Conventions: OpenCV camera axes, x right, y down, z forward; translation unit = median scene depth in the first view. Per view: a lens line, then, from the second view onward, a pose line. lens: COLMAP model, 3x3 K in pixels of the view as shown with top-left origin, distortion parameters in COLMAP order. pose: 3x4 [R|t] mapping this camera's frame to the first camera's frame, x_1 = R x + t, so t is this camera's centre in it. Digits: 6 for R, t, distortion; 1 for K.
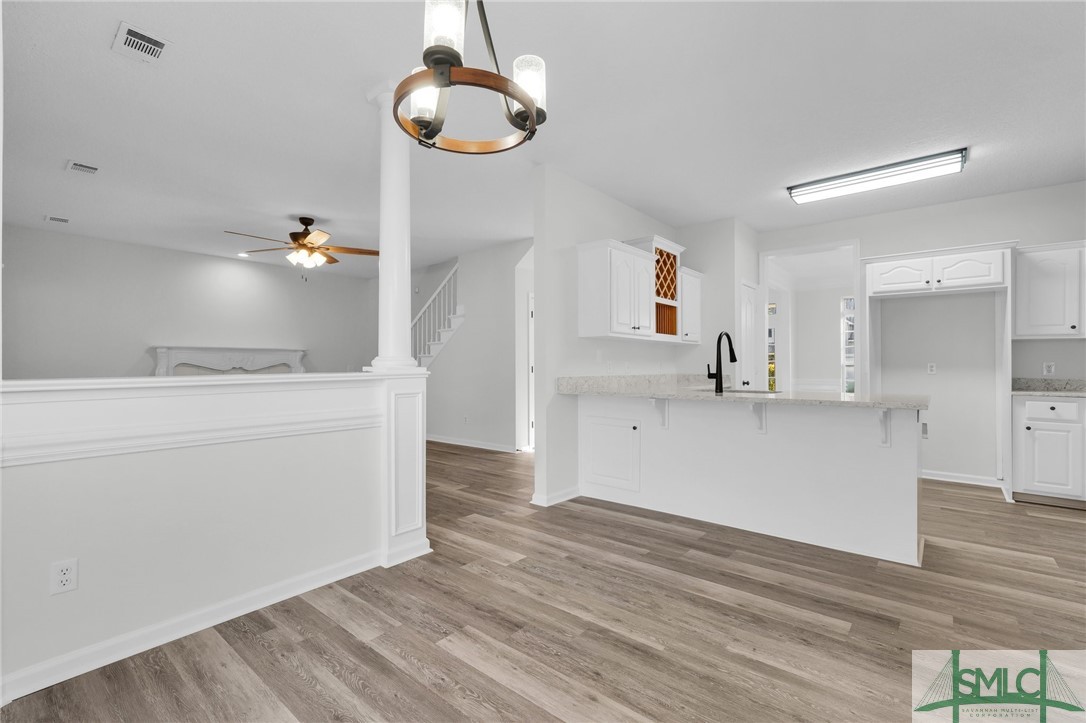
lens RADIAL K [[481.1, 0, 542.5], [0, 481.1, 363.2], [0, 0, 1]] dist [-0.014698, 0.005860]
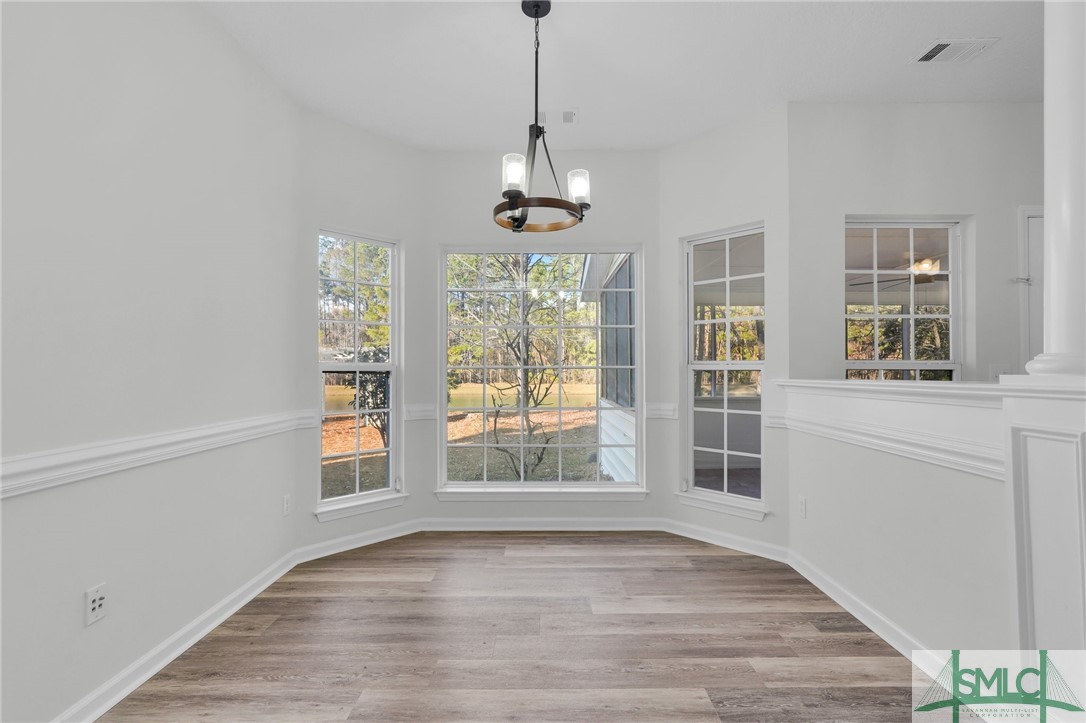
lens RADIAL K [[481.1, 0, 549.9], [0, 481.1, 365.2], [0, 0, 1]] dist [-0.014698, 0.005860]
pose [[-0.767378, 0.000561, -0.641194, 0.573093], [0.011551, 0.999849, -0.012949, -0.001195], [0.641090, -0.017343, -0.767269, 1.545967]]
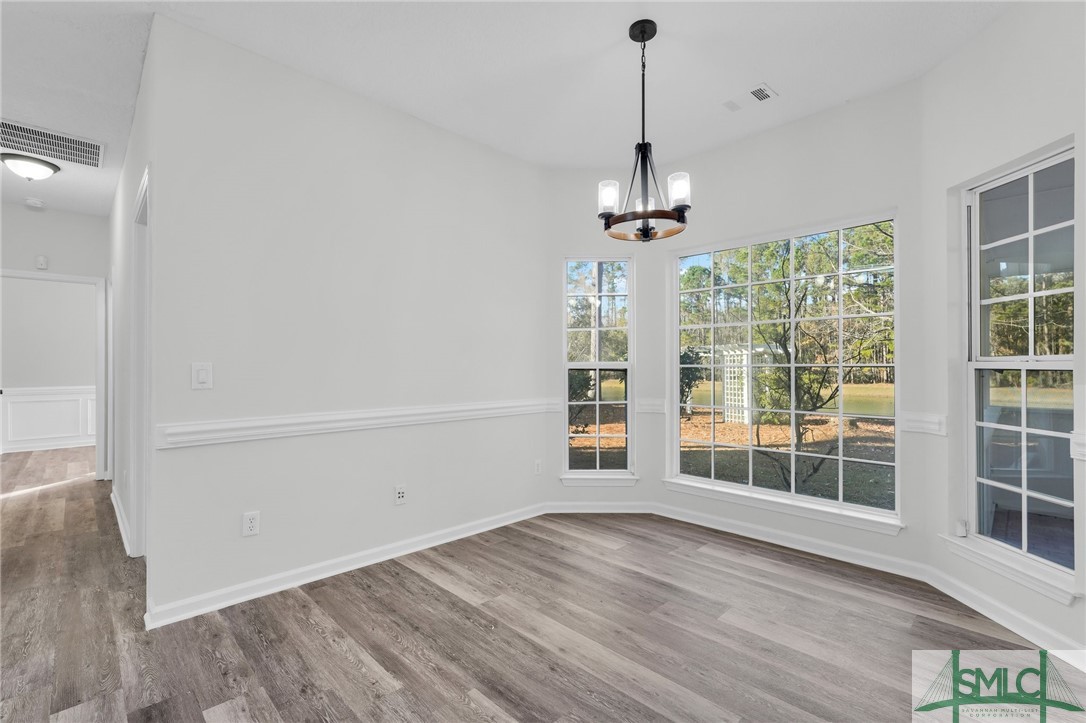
lens RADIAL K [[481.1, 0, 538.8], [0, 481.1, 362.6], [0, 0, 1]] dist [-0.014698, 0.005860]
pose [[-0.994778, 0.006129, 0.101879, 0.031460], [0.004238, 0.999815, -0.018774, 0.001123], [-0.101975, -0.018244, -0.994620, 1.898909]]
